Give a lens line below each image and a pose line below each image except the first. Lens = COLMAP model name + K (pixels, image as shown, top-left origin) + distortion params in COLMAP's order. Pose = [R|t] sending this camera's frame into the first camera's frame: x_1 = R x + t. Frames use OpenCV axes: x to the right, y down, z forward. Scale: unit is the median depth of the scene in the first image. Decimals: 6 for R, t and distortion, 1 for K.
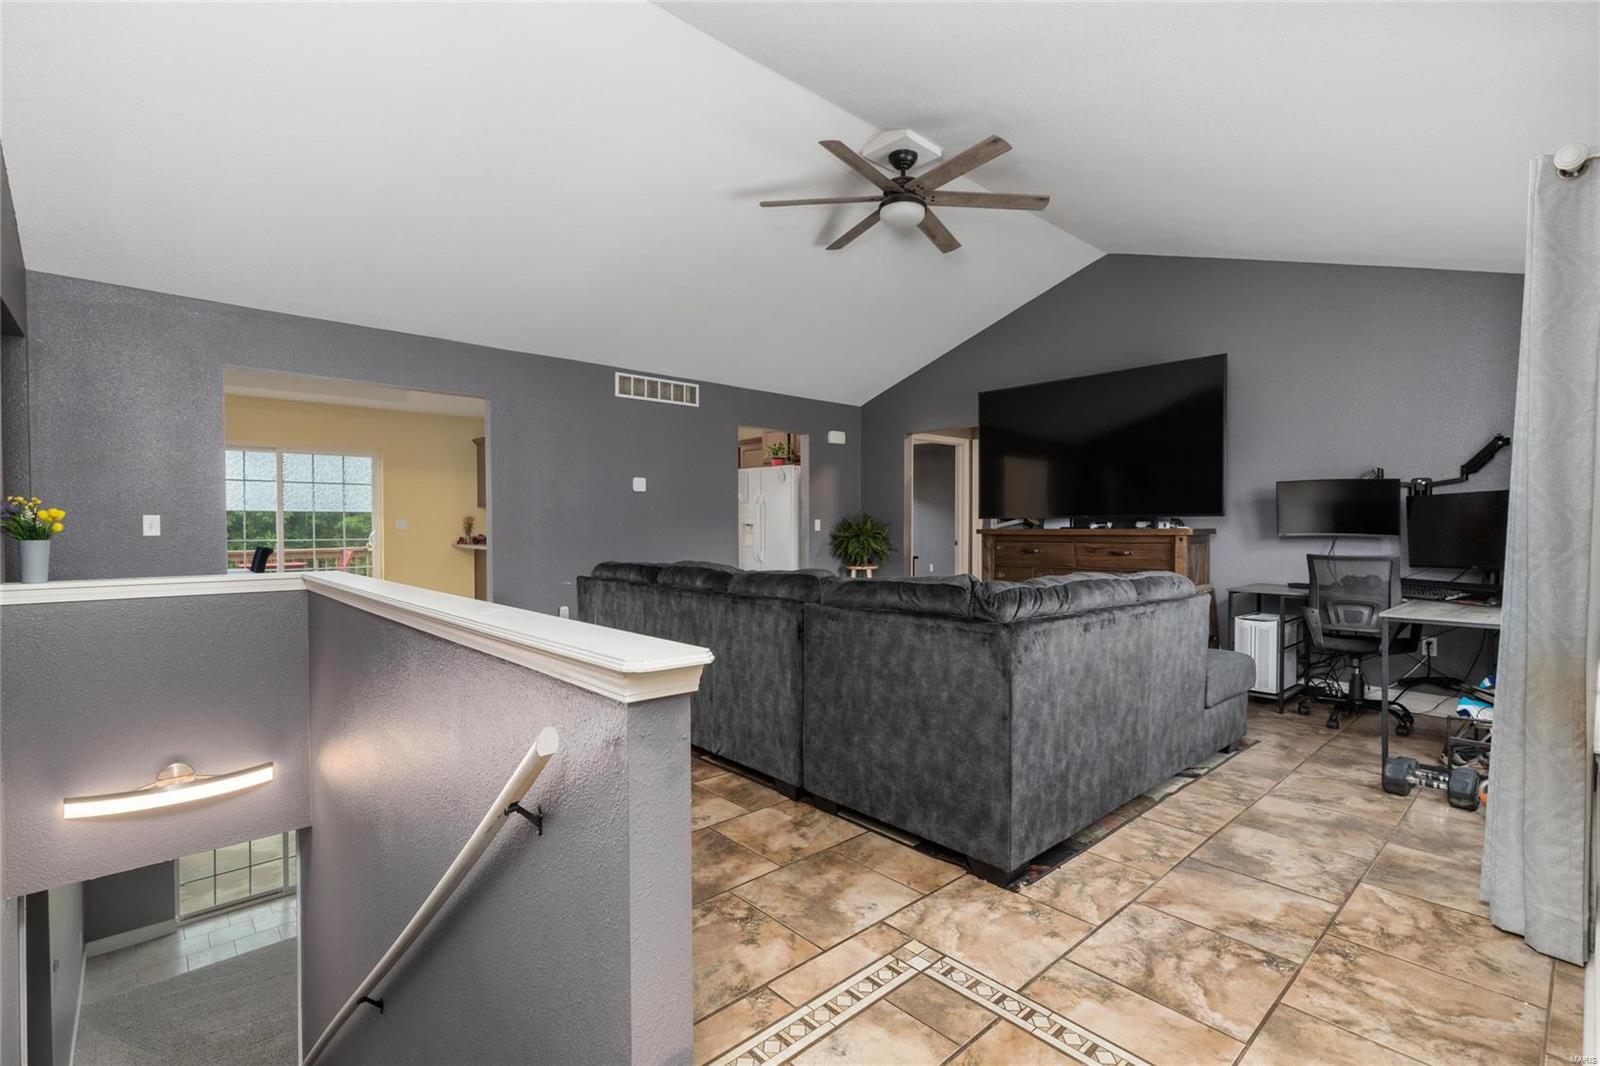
lens RADIAL K [[733.0, 0, 800.0], [0, 733.0, 533.0], [0, 0, 1]] dist [-0.000089, -0.000280]
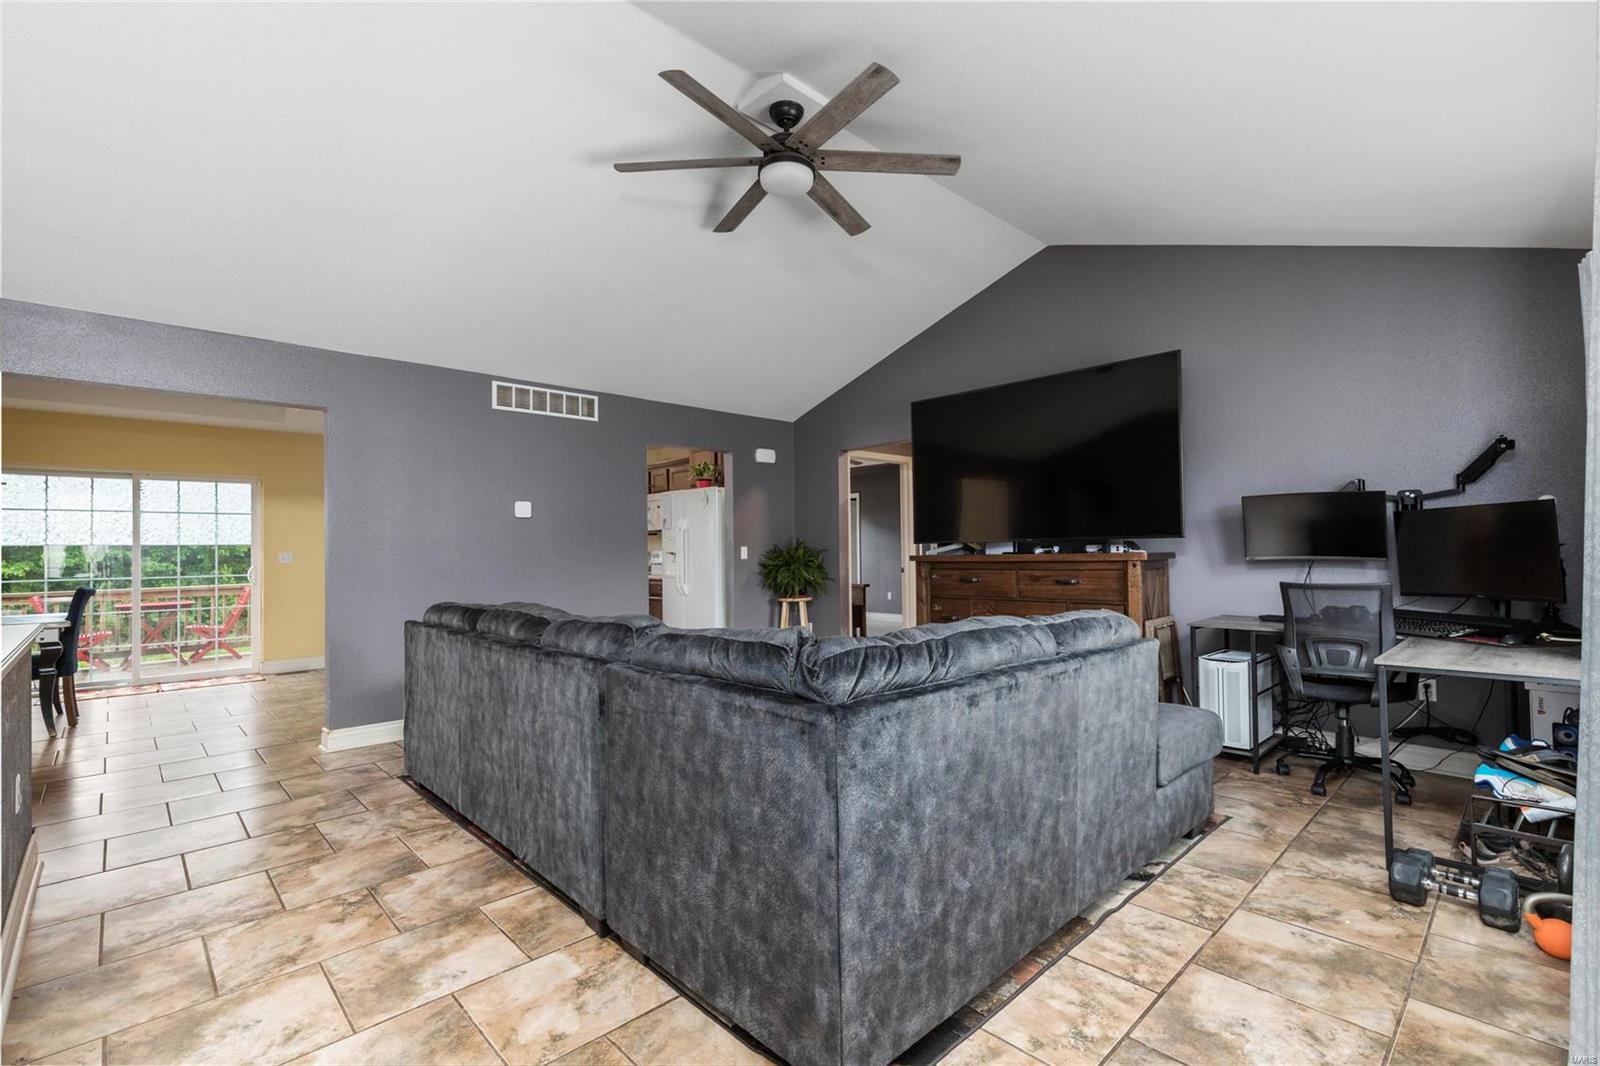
lens RADIAL K [[724.2, 0, 804.6], [0, 724.2, 532.8], [0, 0, 1]] dist [0.004878, -0.001103]
pose [[0.999550, -0.012192, 0.027423, 0.150196], [0.013159, 0.999287, -0.035375, -0.005922], [-0.026972, 0.035720, 0.998998, 0.218189]]
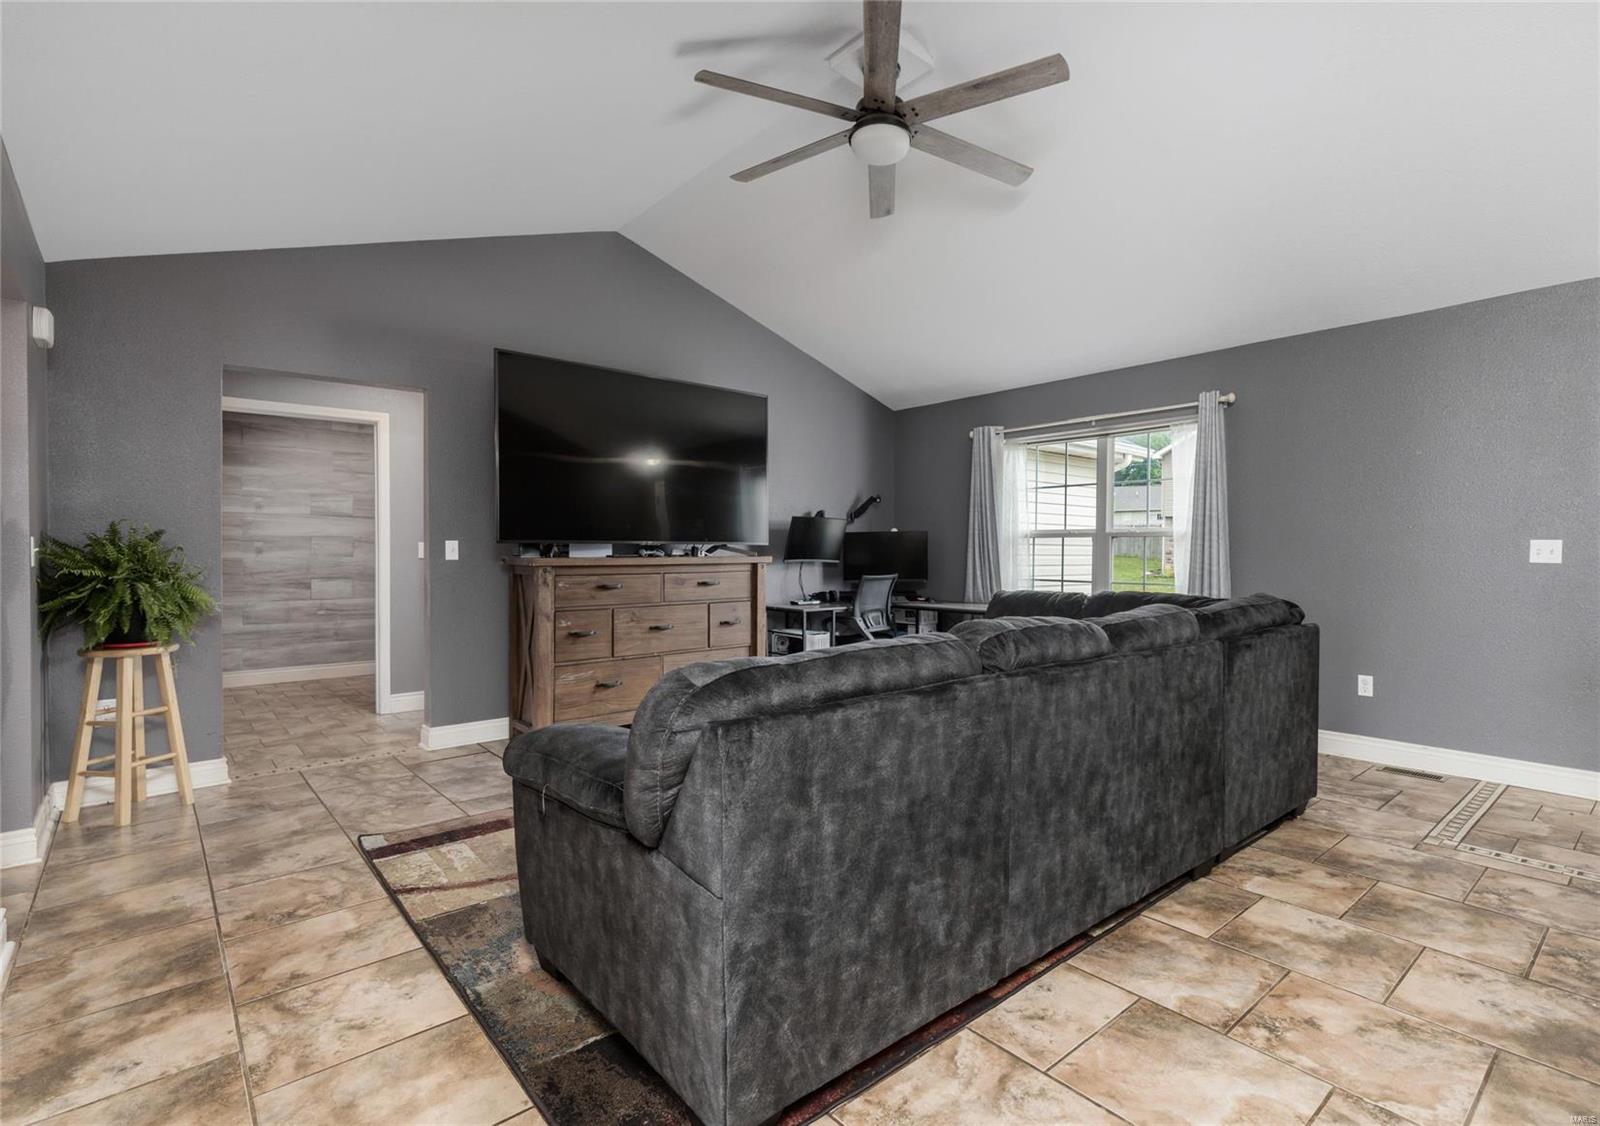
lens RADIAL K [[772.9, 0, 840.8], [0, 772.9, 559.0], [0, 0, 1]] dist [0.003617, -0.000125]
pose [[0.006605, -0.007651, 0.999949, -0.761627], [0.010192, 0.999919, 0.007584, -0.012591], [-0.999926, 0.010142, 0.006682, 1.183710]]
